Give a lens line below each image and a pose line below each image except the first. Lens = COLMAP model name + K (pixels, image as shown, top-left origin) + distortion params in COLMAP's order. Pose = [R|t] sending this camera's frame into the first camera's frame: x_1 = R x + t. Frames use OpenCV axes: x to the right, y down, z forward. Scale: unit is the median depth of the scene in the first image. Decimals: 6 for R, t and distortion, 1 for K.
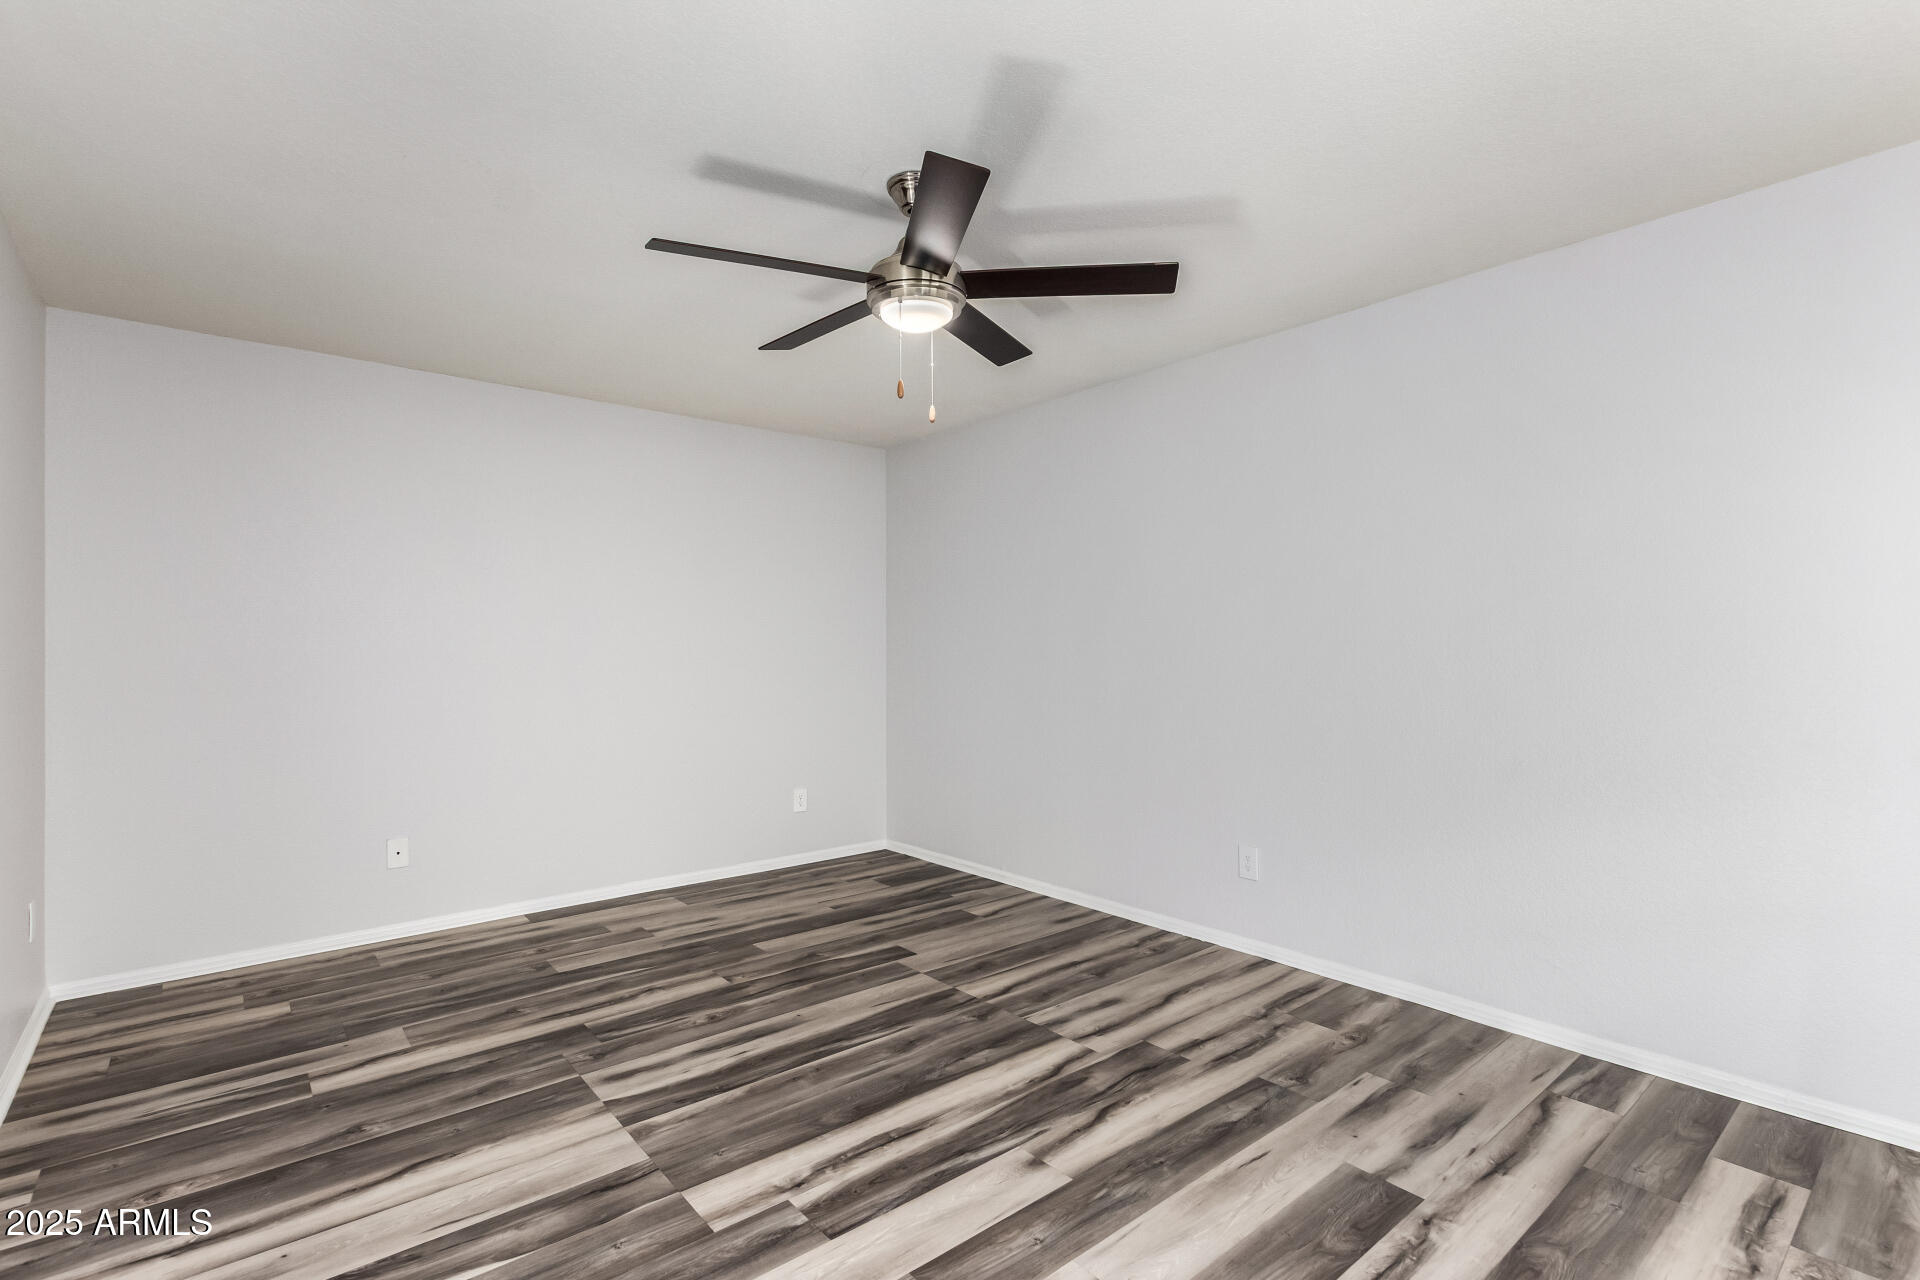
lens RADIAL K [[909.2, 0, 961.0], [0, 909.2, 646.3], [0, 0, 1]] dist [-0.004725, -0.001073]
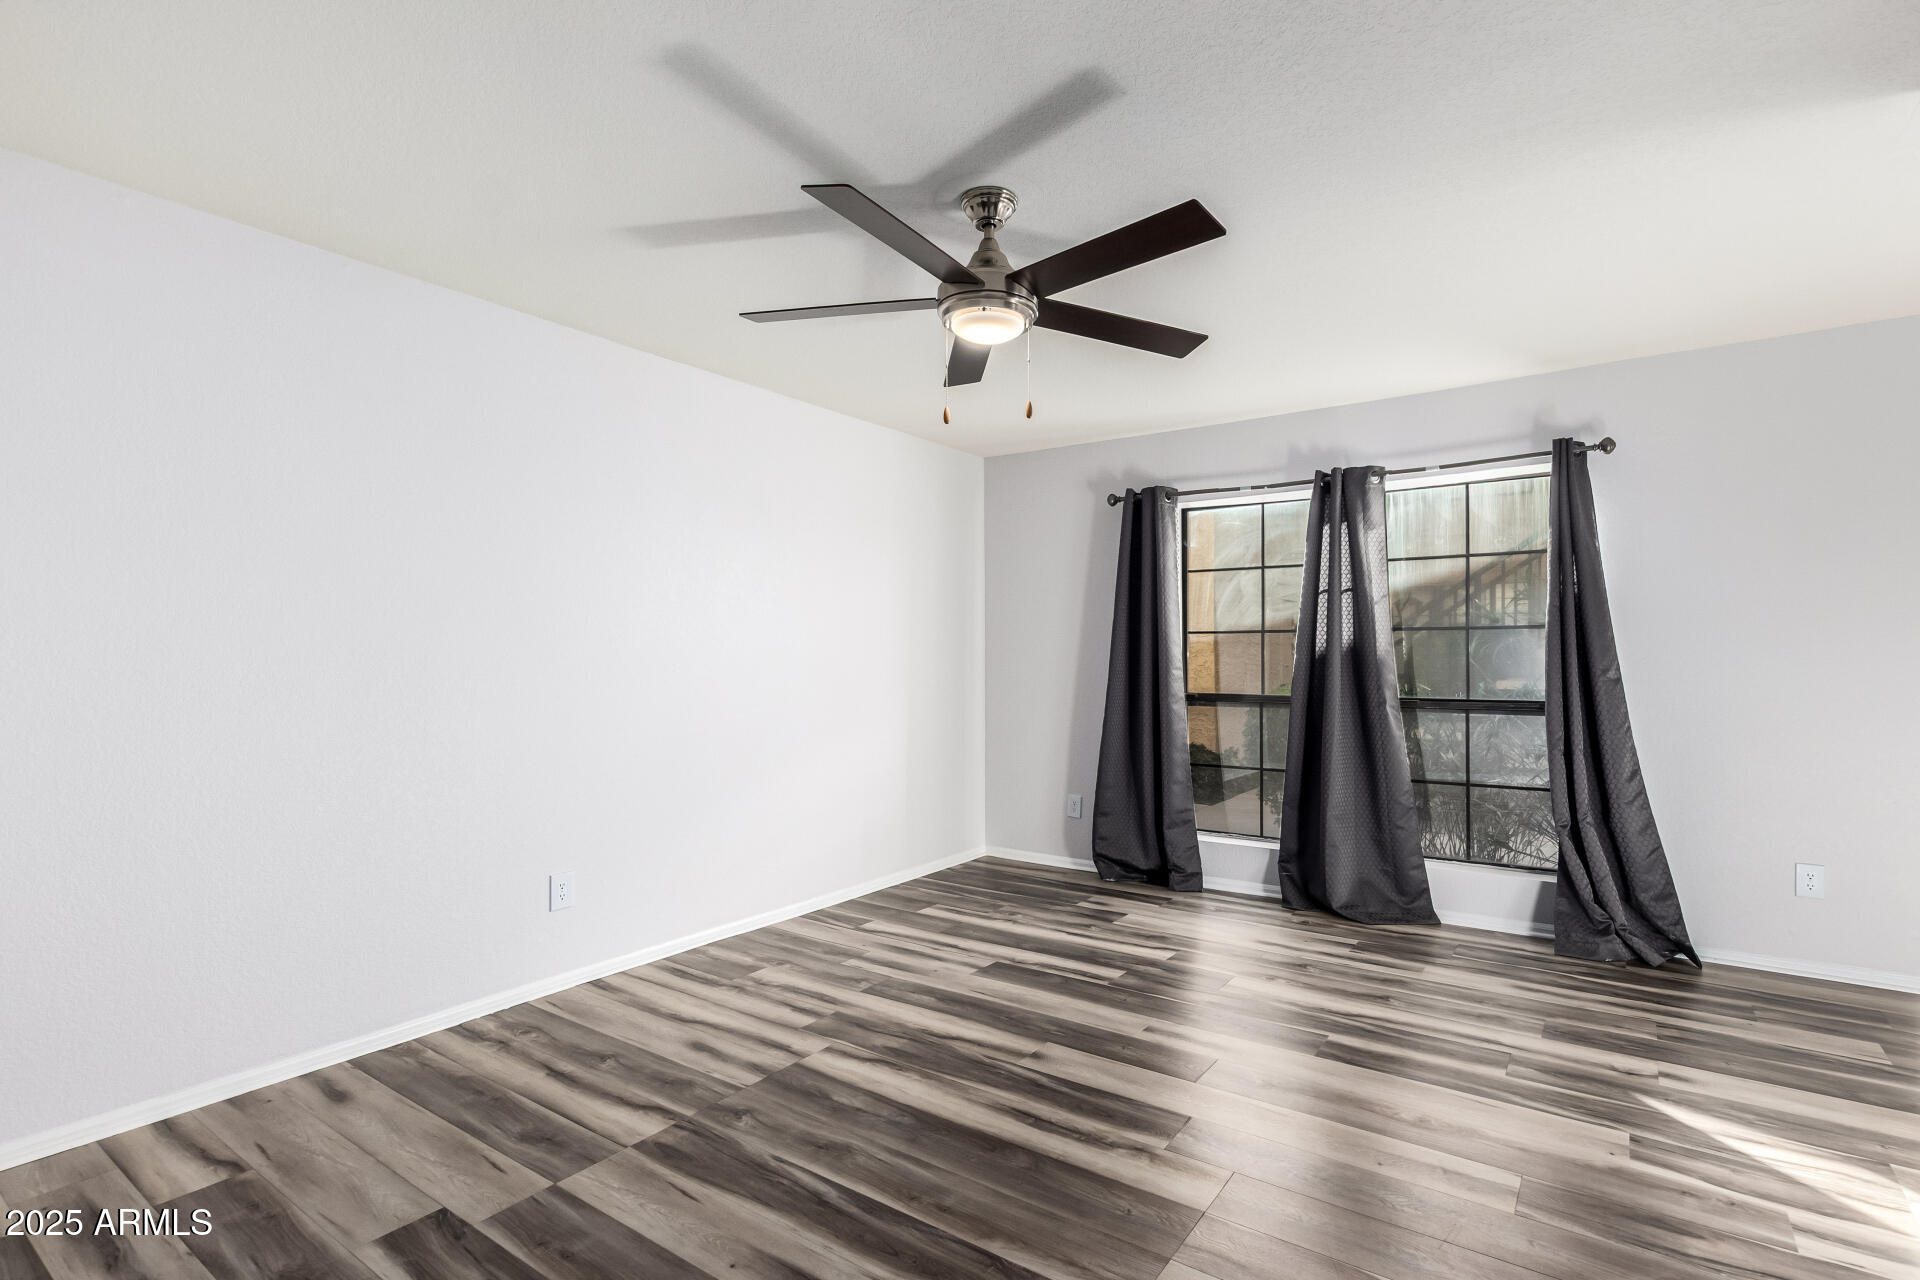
lens RADIAL K [[909.2, 0, 961.7], [0, 909.2, 635.8], [0, 0, 1]] dist [-0.004725, -0.001073]
pose [[-0.250284, 0.023661, 0.967883, -0.810426], [0.007086, 0.999719, -0.022607, 0.009646], [-0.968146, 0.001200, -0.250382, 1.017282]]
